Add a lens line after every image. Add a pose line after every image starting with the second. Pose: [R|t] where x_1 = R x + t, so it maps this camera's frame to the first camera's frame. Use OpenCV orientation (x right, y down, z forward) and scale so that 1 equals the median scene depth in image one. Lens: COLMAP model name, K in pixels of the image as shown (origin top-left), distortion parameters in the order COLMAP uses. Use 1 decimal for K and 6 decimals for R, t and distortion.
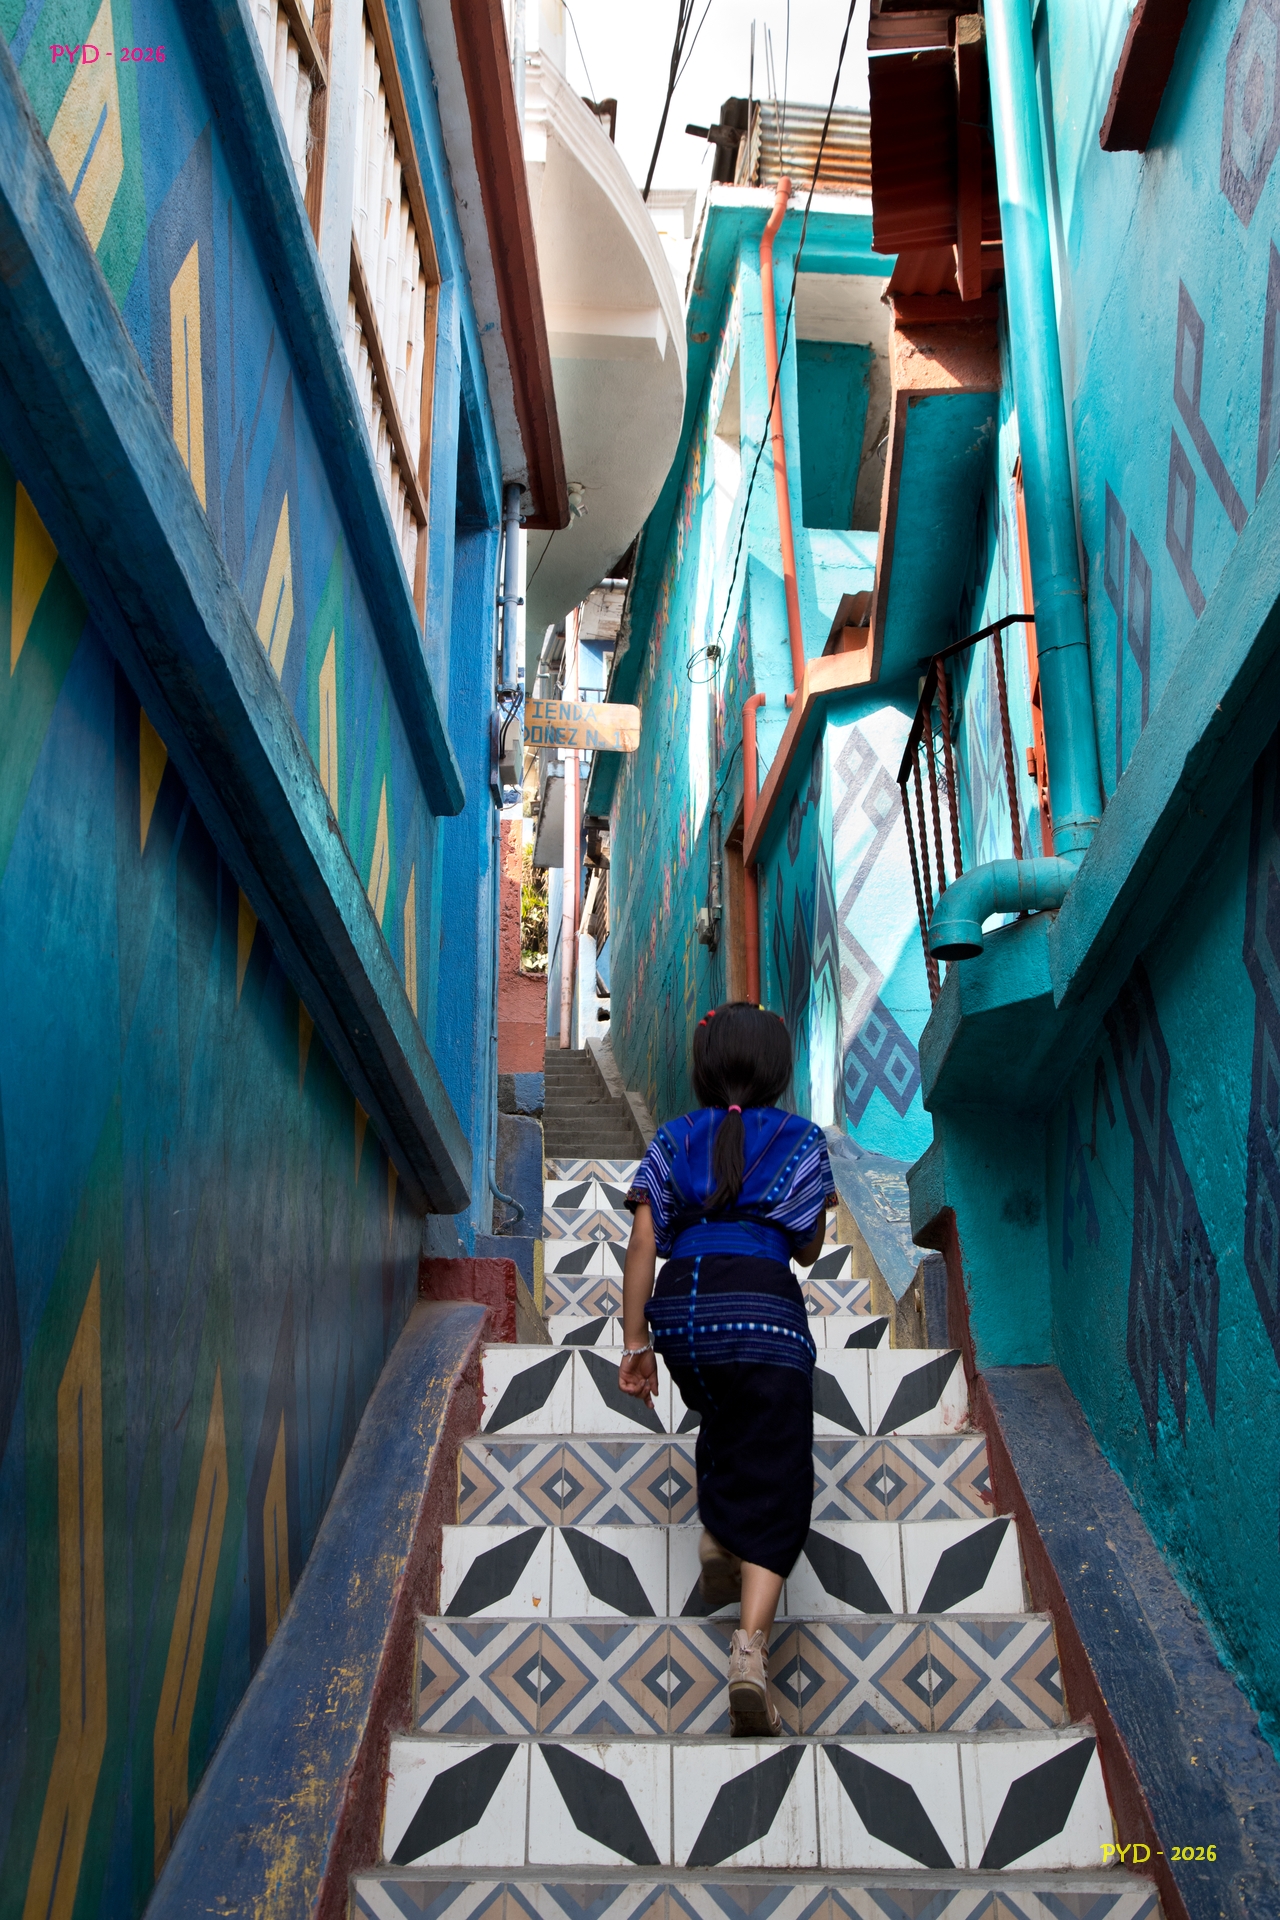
lens RADIAL K [[2135.4, 0, 640.0], [0, 2135.4, 960.0], [0, 0, 1]] dist [0.033231, 0.181882]
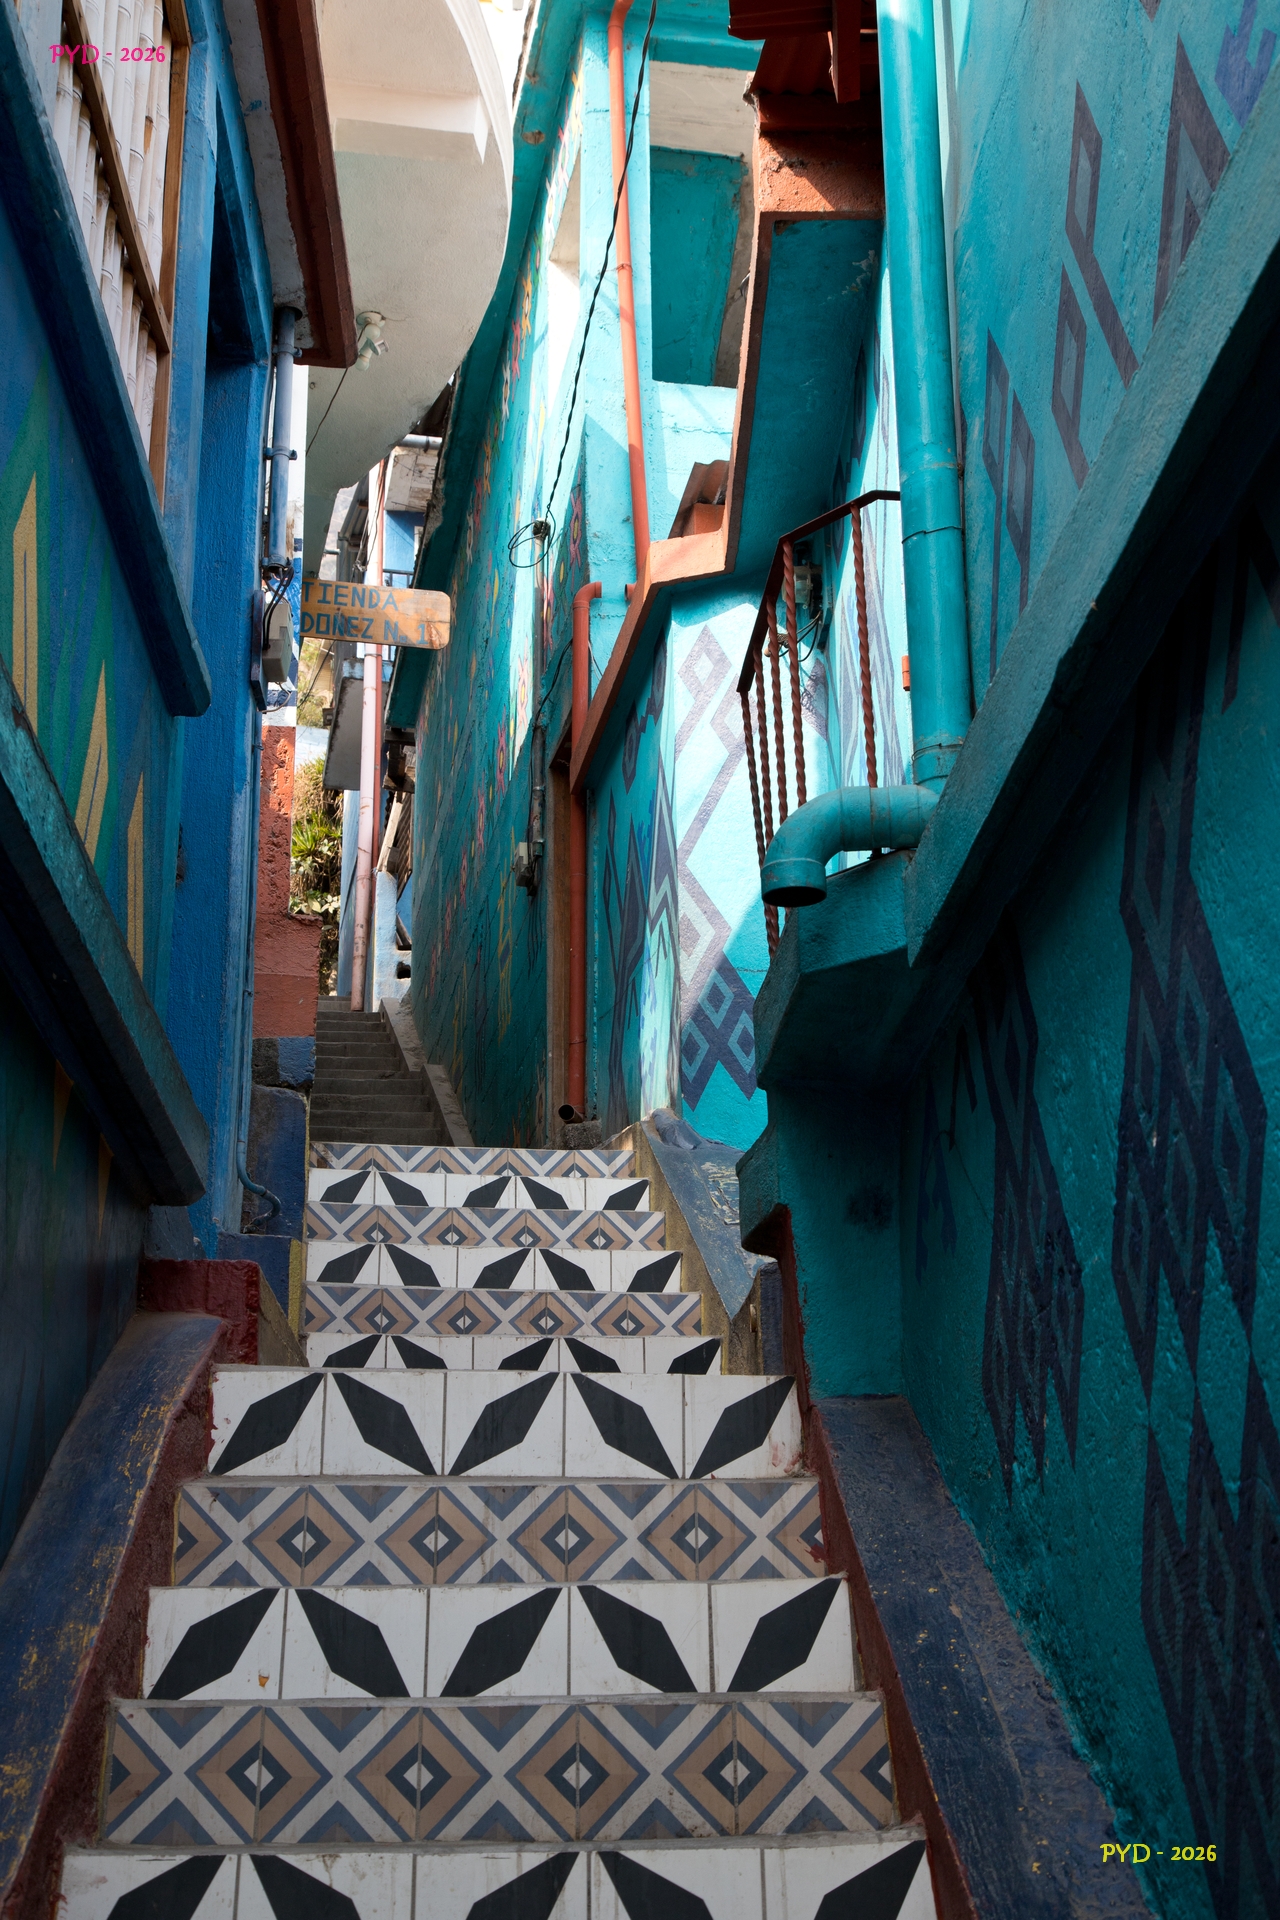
lens RADIAL K [[2589.9, 0, 640.0], [0, 2589.9, 960.0], [0, 0, 1]] dist [0.122072, 0.178198]
pose [[0.997161, 0.021984, 0.072014, 0.008881], [-0.023423, 0.999541, 0.019196, 0.001549], [-0.071559, -0.020829, 0.997219, 0.000385]]
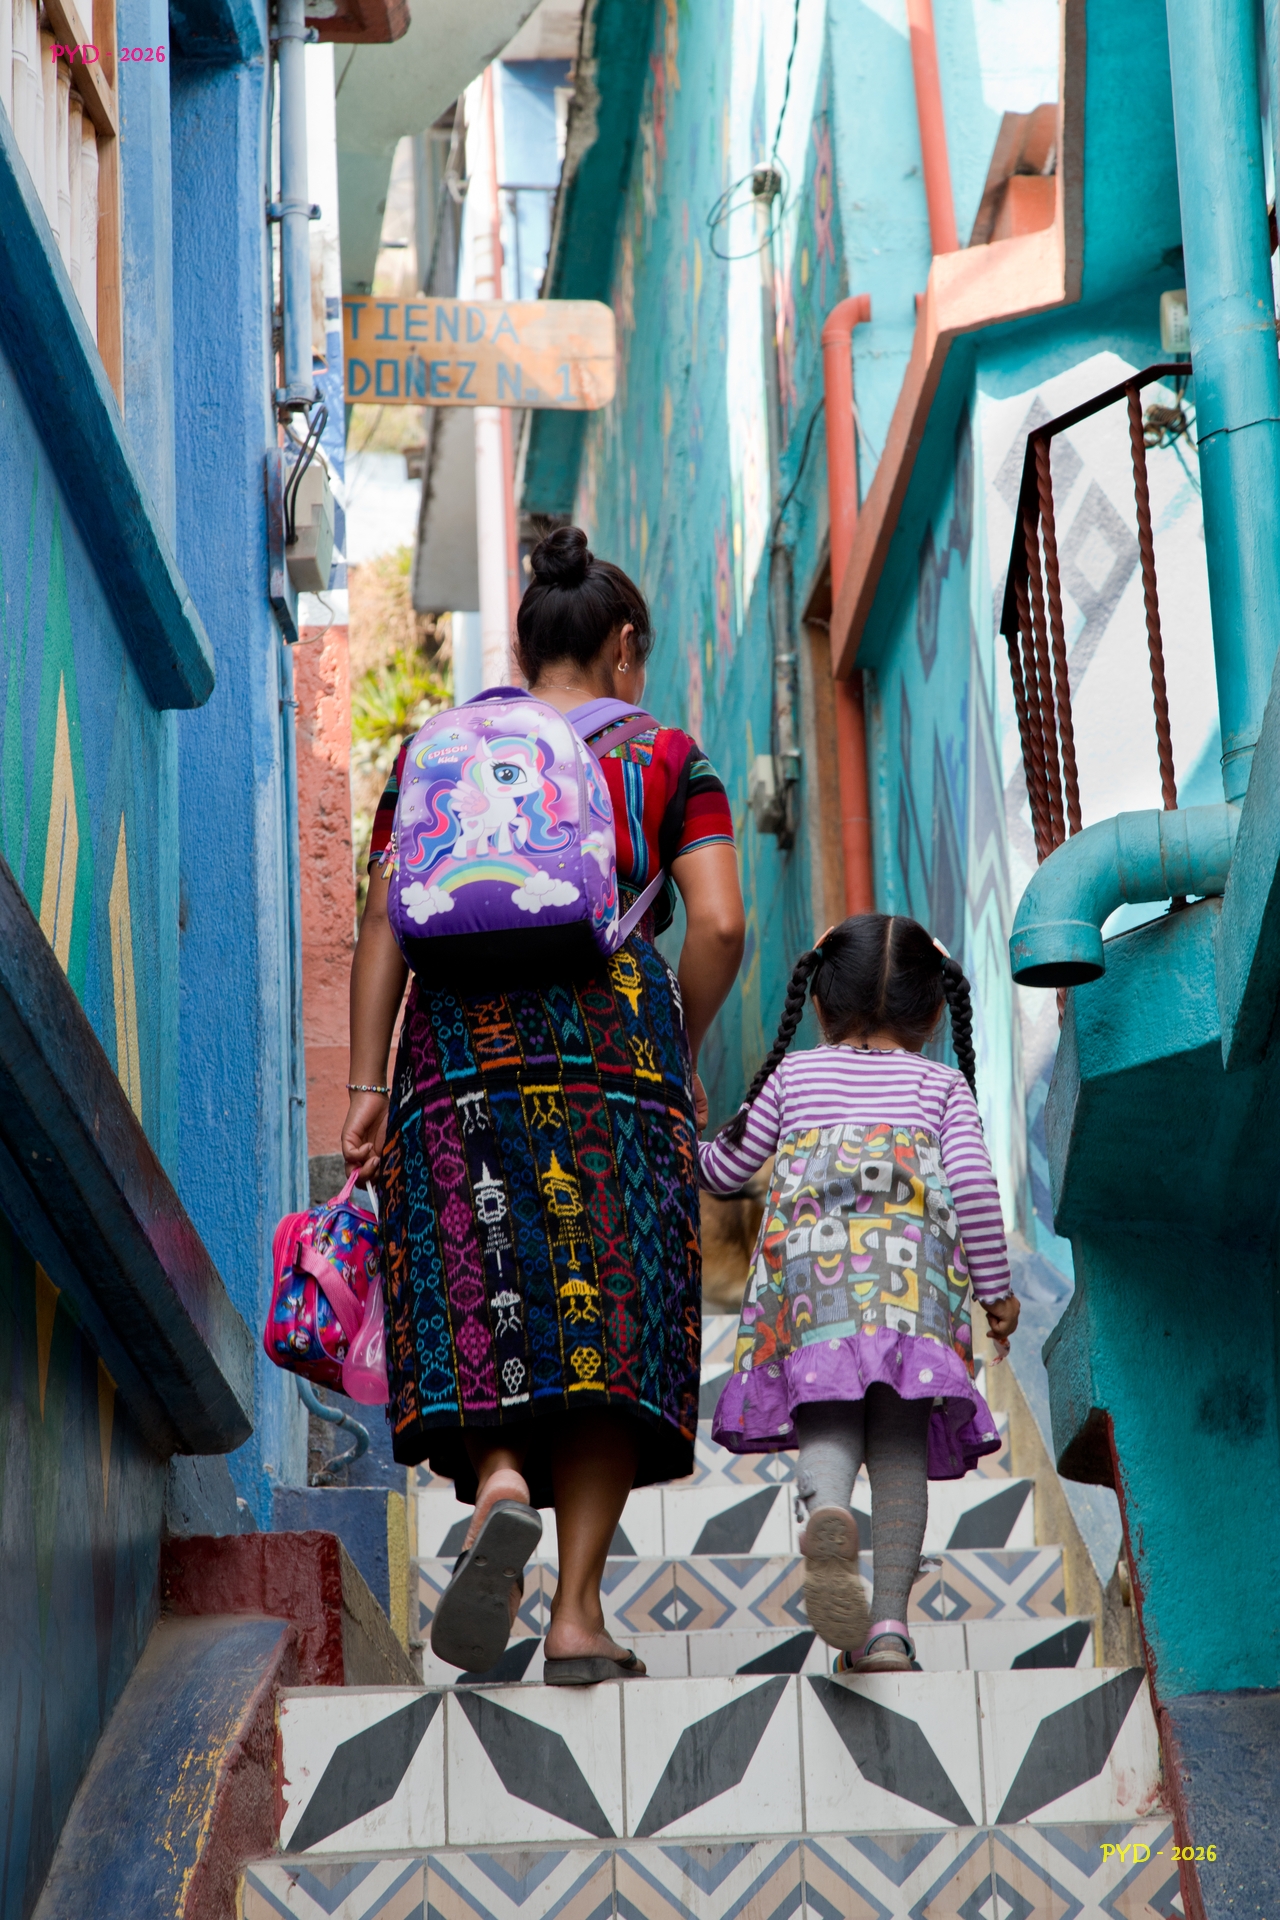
lens RADIAL K [[5073.2, 0, 640.0], [0, 5073.2, 960.0], [0, 0, 1]] dist [0.561844, 0.118585]
pose [[0.999202, -0.038866, -0.009225, 0.025448], [0.039118, 0.998816, 0.028914, -0.028317], [0.008091, -0.029252, 0.999539, -0.210437]]
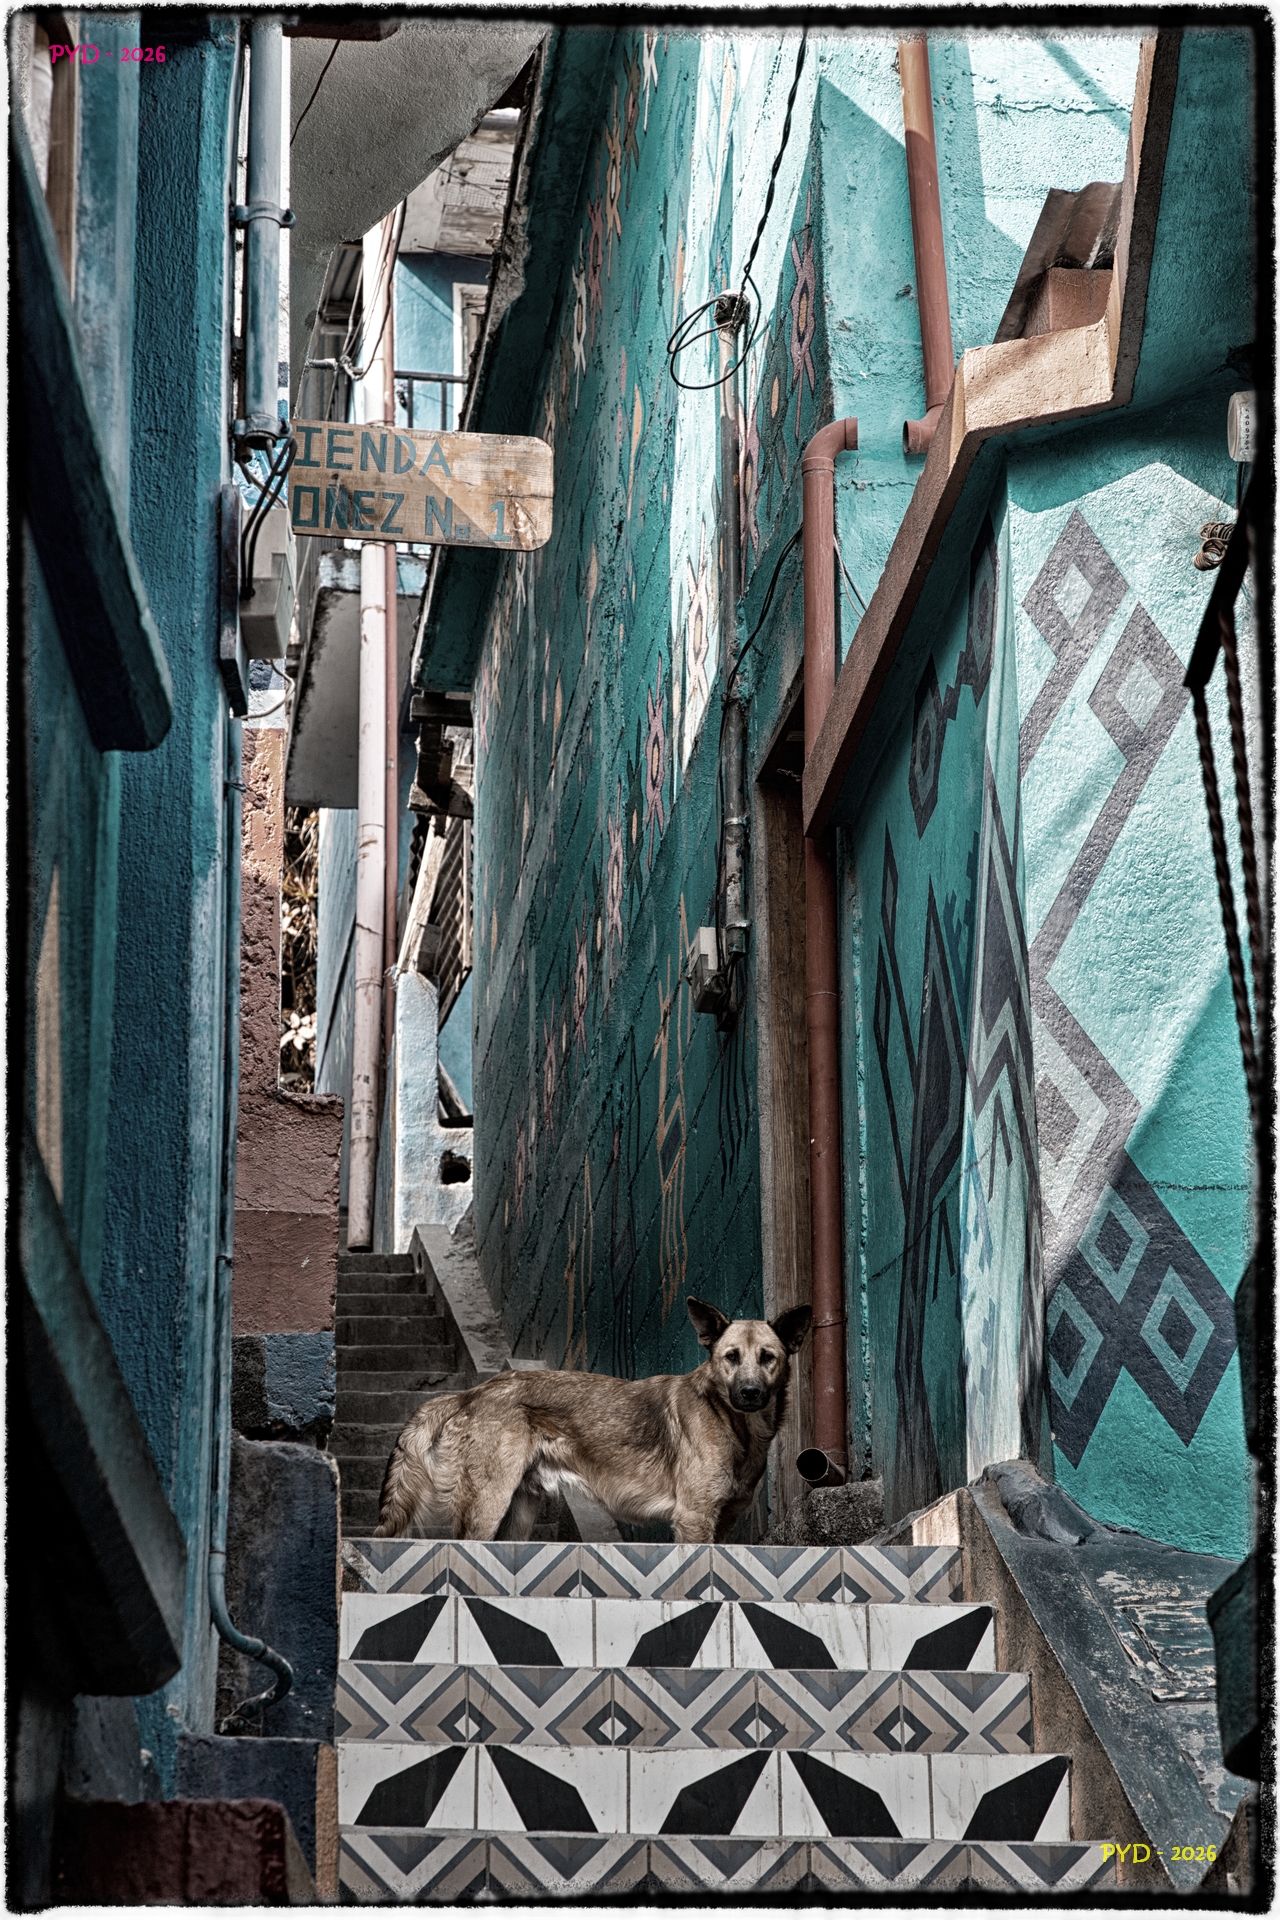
lens RADIAL K [[5151.6, 0, 640.0], [0, 5151.6, 960.0], [0, 0, 1]] dist [0.627847, -0.495597]
pose [[0.999795, 0.004532, 0.019730, -0.006626], [-0.004269, 0.999902, -0.013354, -0.009319], [-0.019788, 0.013267, 0.999716, -0.029613]]
